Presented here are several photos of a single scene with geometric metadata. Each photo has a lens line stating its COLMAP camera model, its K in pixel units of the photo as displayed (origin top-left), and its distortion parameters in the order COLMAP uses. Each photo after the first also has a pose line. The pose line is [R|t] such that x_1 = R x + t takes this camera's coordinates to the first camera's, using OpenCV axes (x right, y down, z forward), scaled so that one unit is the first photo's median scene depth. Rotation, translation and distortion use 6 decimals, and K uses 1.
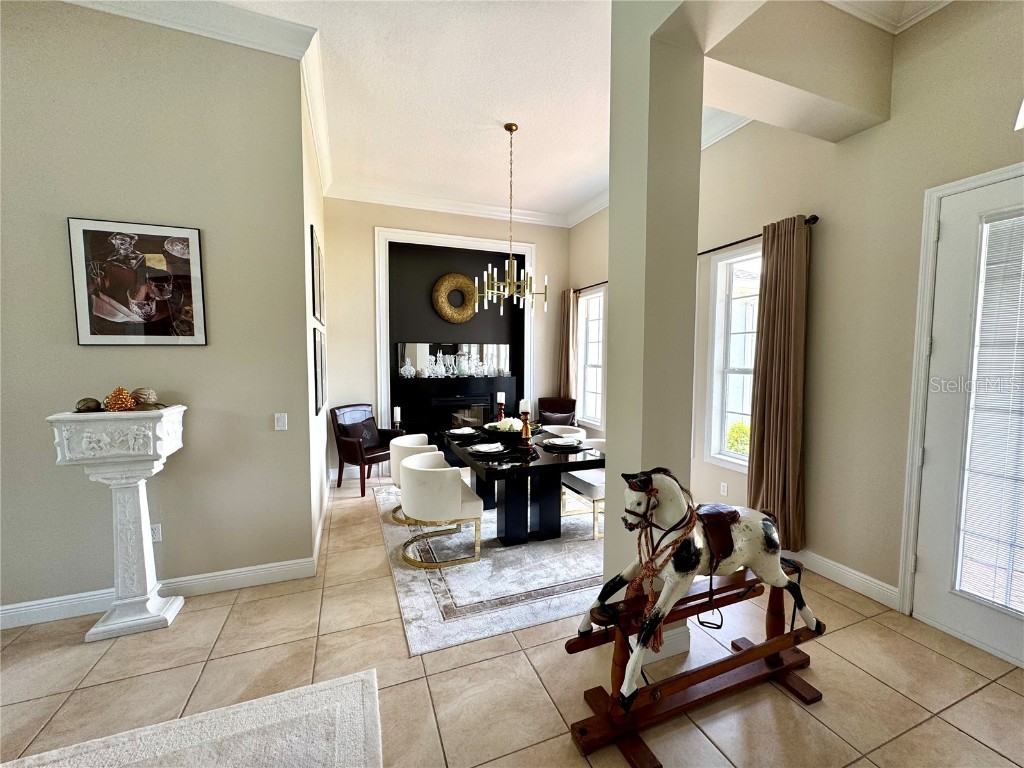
lens RADIAL K [[407.4, 0, 512.0], [0, 407.4, 384.0], [0, 0, 1]] dist [-0.002565, 0.000197]
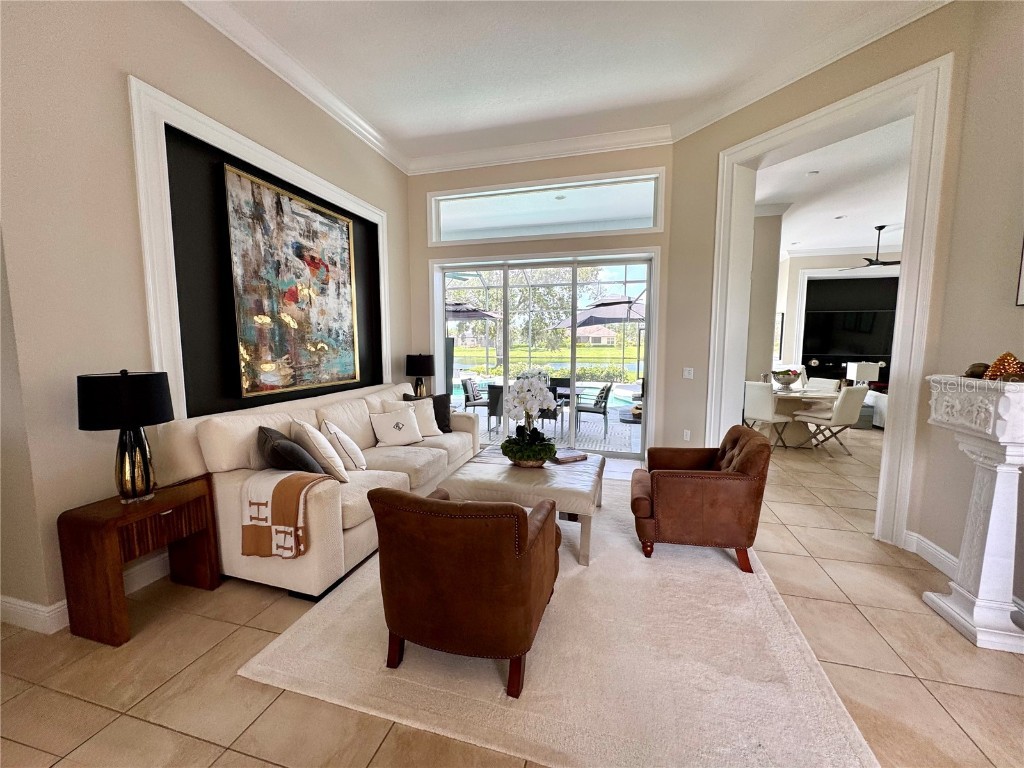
lens RADIAL K [[407.4, 0, 512.0], [0, 407.4, 384.0], [0, 0, 1]] dist [-0.002565, 0.000197]
pose [[-0.600145, 0.082099, -0.795667, 0.344503], [-0.051039, 0.988762, 0.140519, 0.006252], [0.798262, 0.124942, -0.589210, 0.703365]]
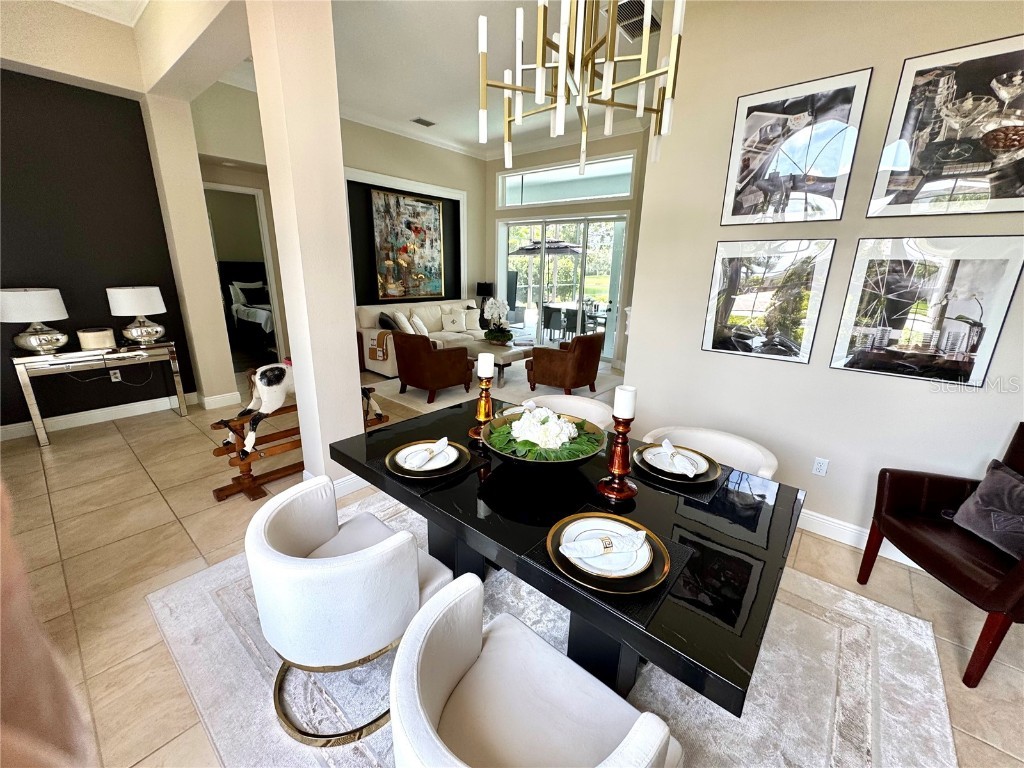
lens RADIAL K [[407.4, 0, 512.0], [0, 407.4, 384.0], [0, 0, 1]] dist [-0.002565, 0.000197]
pose [[-0.880147, 0.112010, -0.461296, 0.384444], [-0.053966, 0.941853, 0.331663, -0.123872], [0.471623, 0.316807, -0.822925, 1.865917]]
